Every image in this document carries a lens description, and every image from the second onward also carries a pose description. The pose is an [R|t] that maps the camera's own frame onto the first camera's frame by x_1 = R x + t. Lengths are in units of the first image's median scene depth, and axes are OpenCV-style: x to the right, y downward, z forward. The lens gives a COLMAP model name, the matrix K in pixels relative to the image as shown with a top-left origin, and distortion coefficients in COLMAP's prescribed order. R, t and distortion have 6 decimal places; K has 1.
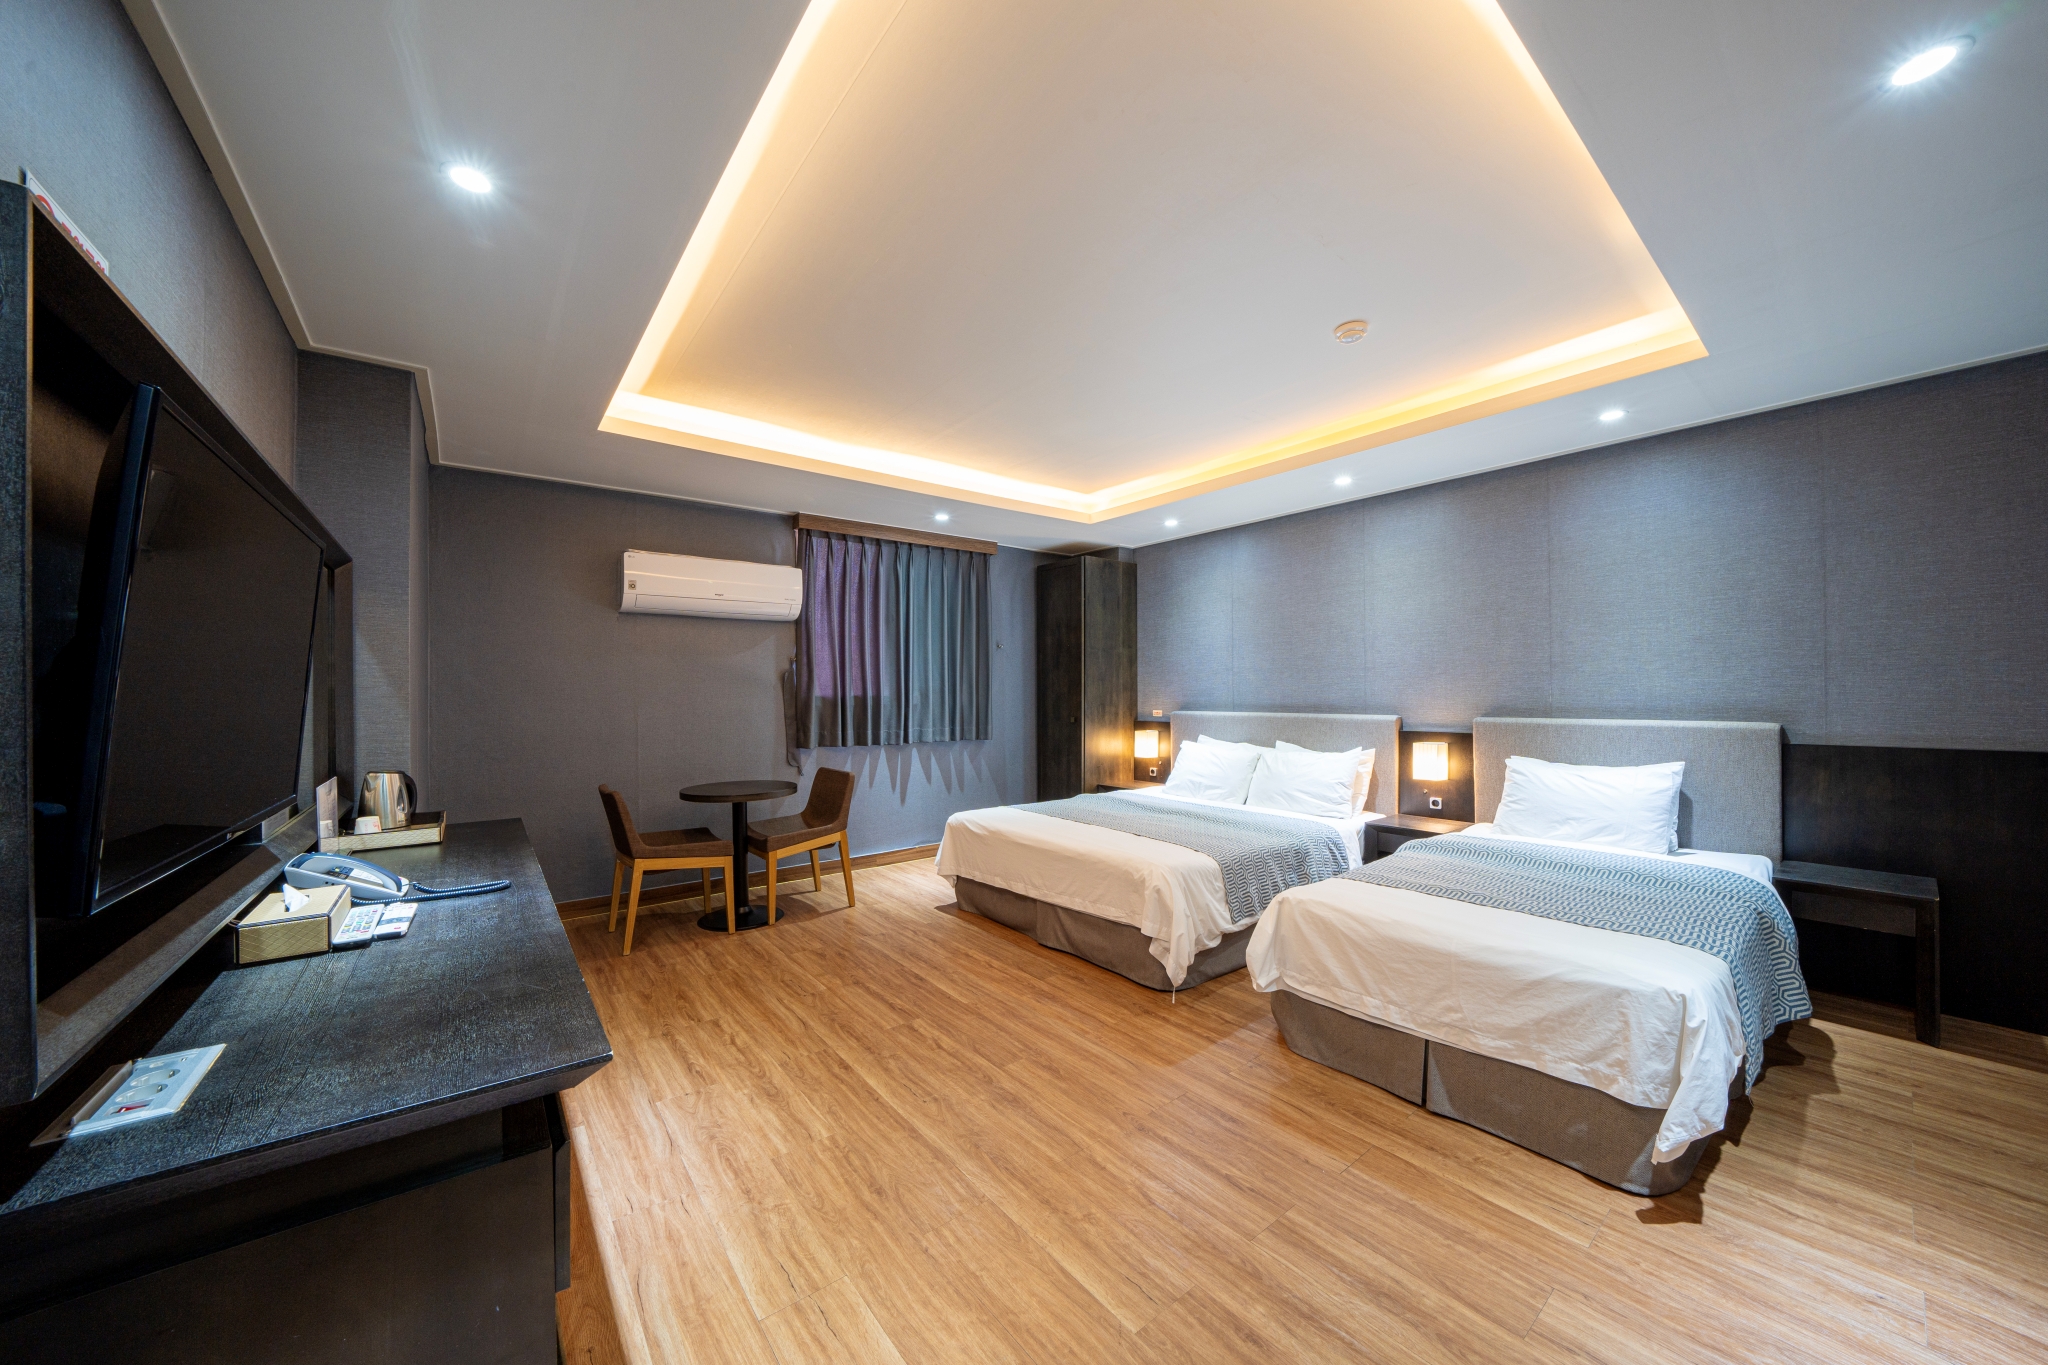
lens RADIAL K [[733.9, 0, 1039.3], [0, 733.9, 690.9], [0, 0, 1]] dist [-0.014577, -0.000062]
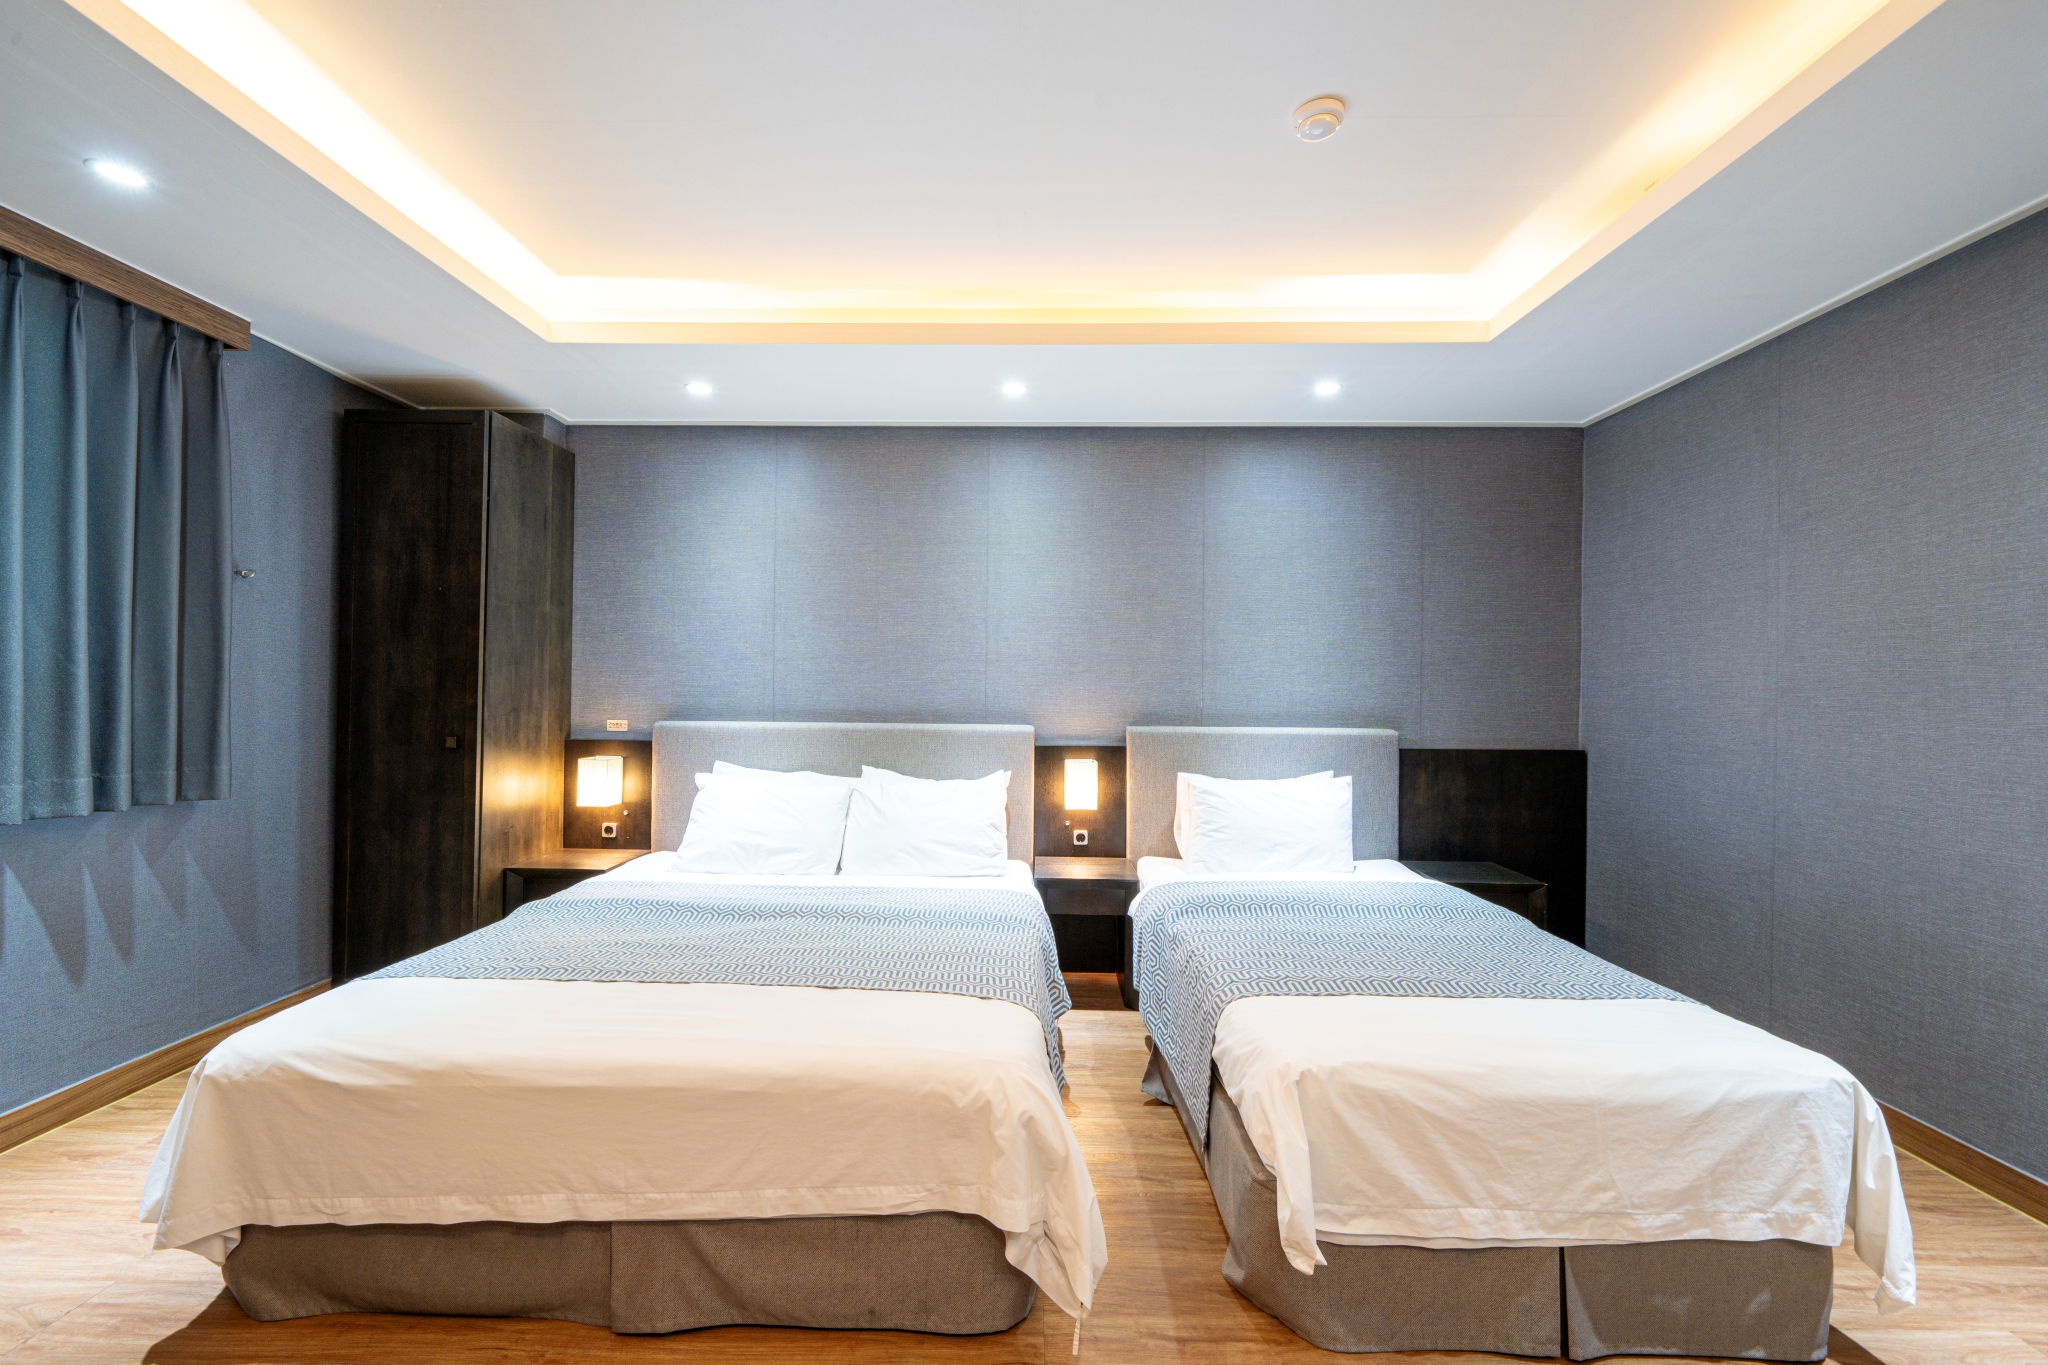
lens RADIAL K [[828.5, 0, 1015.7], [0, 828.5, 690.2], [0, 0, 1]] dist [-0.002480, 0.000542]
pose [[0.643683, 0.013933, 0.765166, -0.179482], [-0.015650, 0.999865, -0.005041, 0.002434], [-0.765132, -0.008730, 0.643814, 0.488803]]
